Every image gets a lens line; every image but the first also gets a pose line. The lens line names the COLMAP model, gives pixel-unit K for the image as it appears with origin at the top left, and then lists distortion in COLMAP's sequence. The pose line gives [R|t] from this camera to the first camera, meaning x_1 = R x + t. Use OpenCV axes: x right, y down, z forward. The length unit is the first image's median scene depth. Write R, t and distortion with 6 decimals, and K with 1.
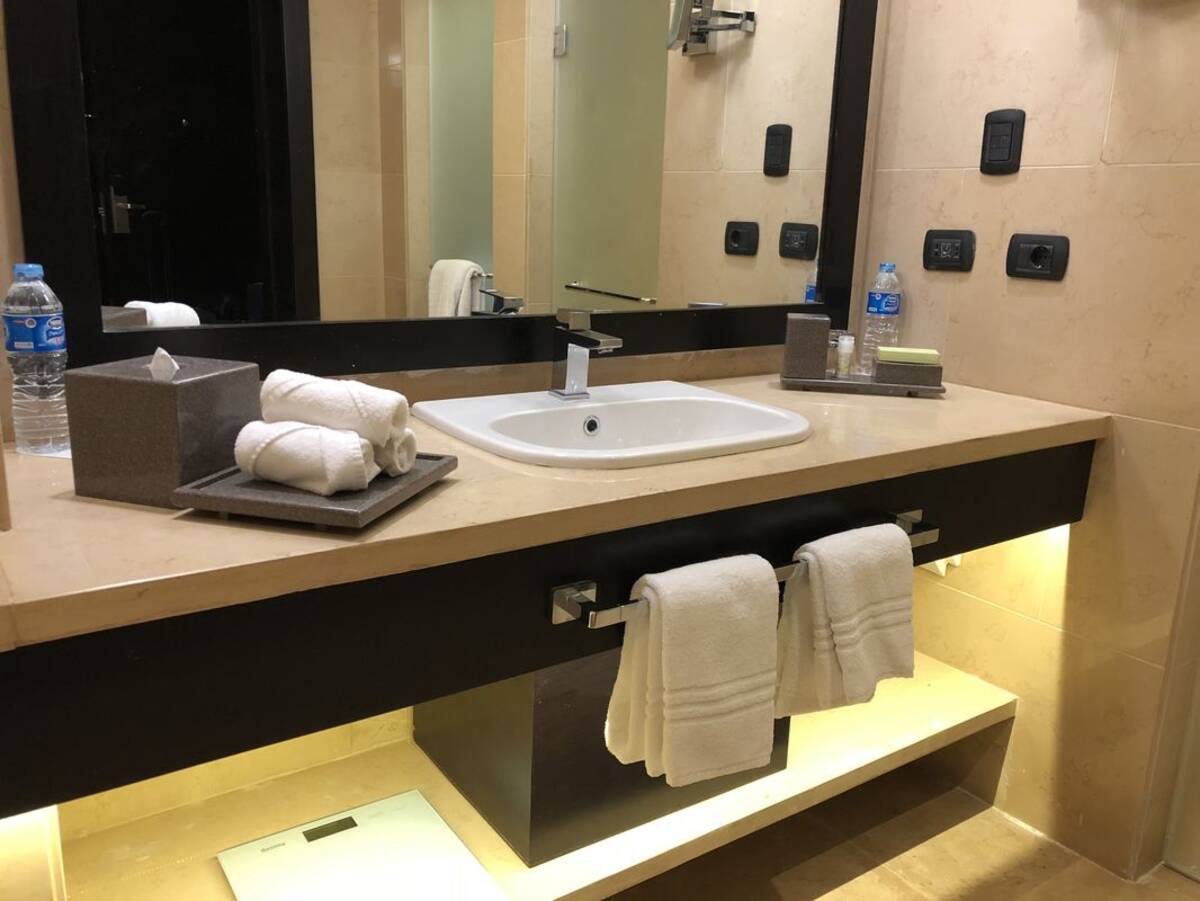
lens RADIAL K [[999.6, 0, 600.0], [0, 999.6, 450.5], [0, 0, 1]] dist [0.109483, -0.194189]
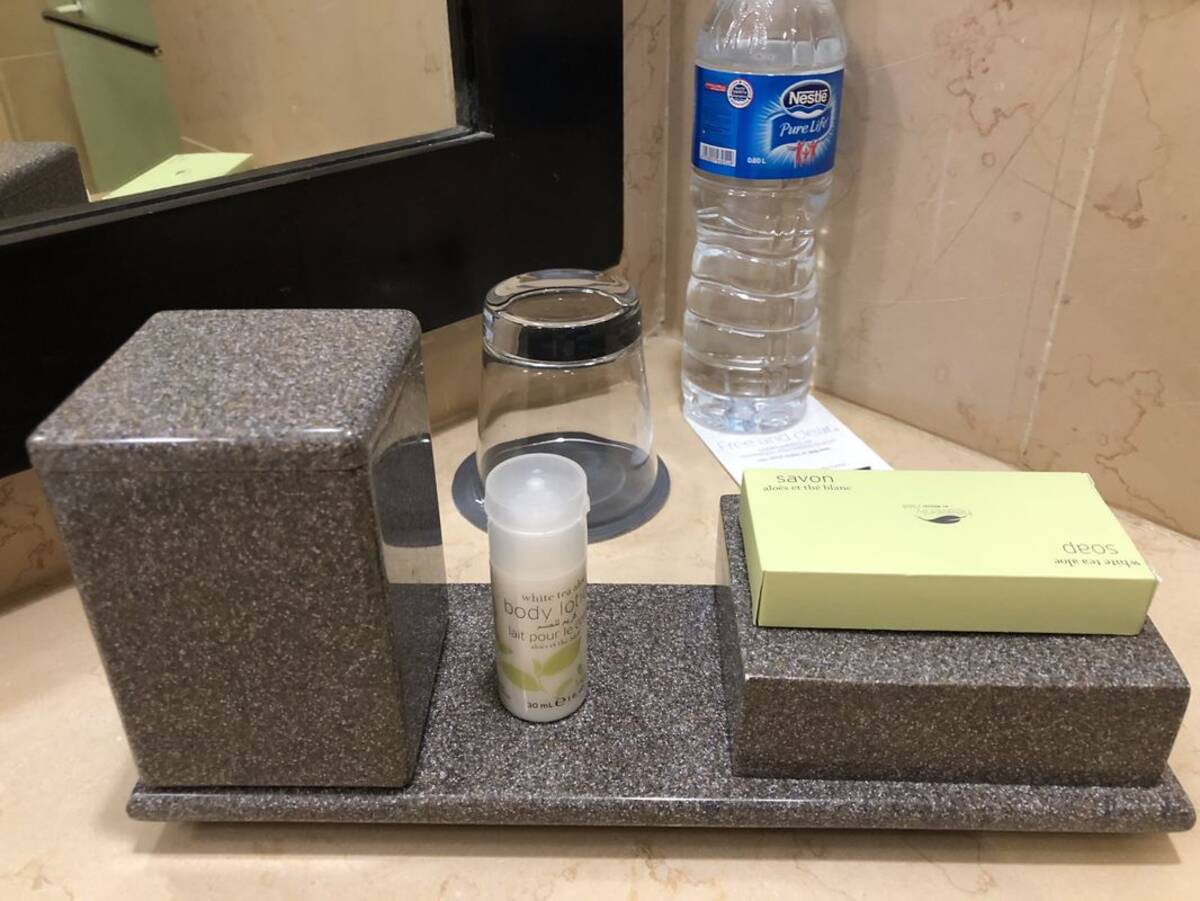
lens RADIAL K [[999.8, 0, 600.0], [0, 999.8, 450.5], [0, 0, 1]] dist [0.048705, -0.050208]
pose [[0.990201, -0.099046, 0.098451, 0.281207], [0.068687, 0.959223, 0.274177, -0.179405], [-0.121593, -0.264728, 0.956627, 1.006211]]
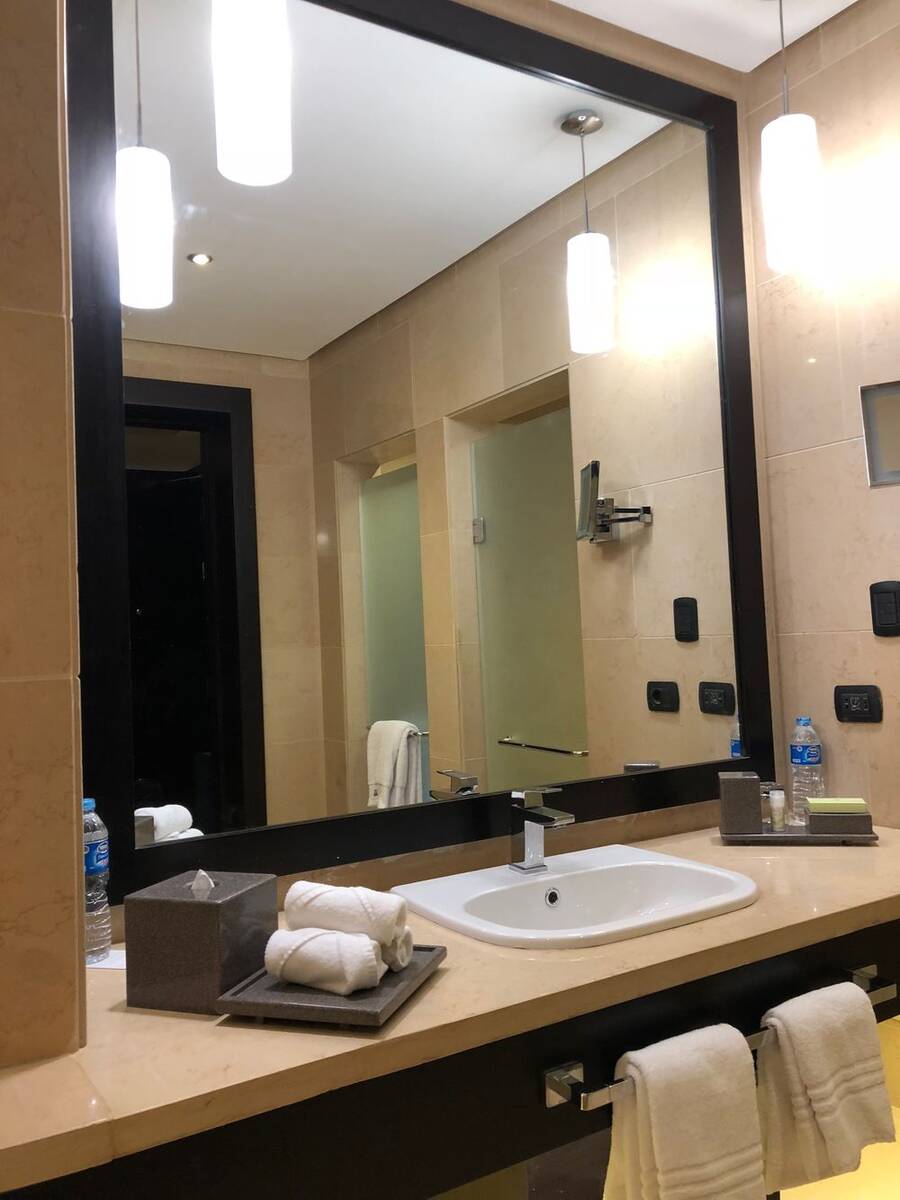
lens RADIAL K [[999.8, 0, 450.0], [0, 999.8, 600.0], [0, 0, 1]] dist [0.048705, -0.050208]
pose [[0.995238, -0.080589, -0.054835, -0.032863], [0.062517, 0.959340, -0.275243, -0.040753], [0.074787, 0.270504, 0.959810, -0.137901]]
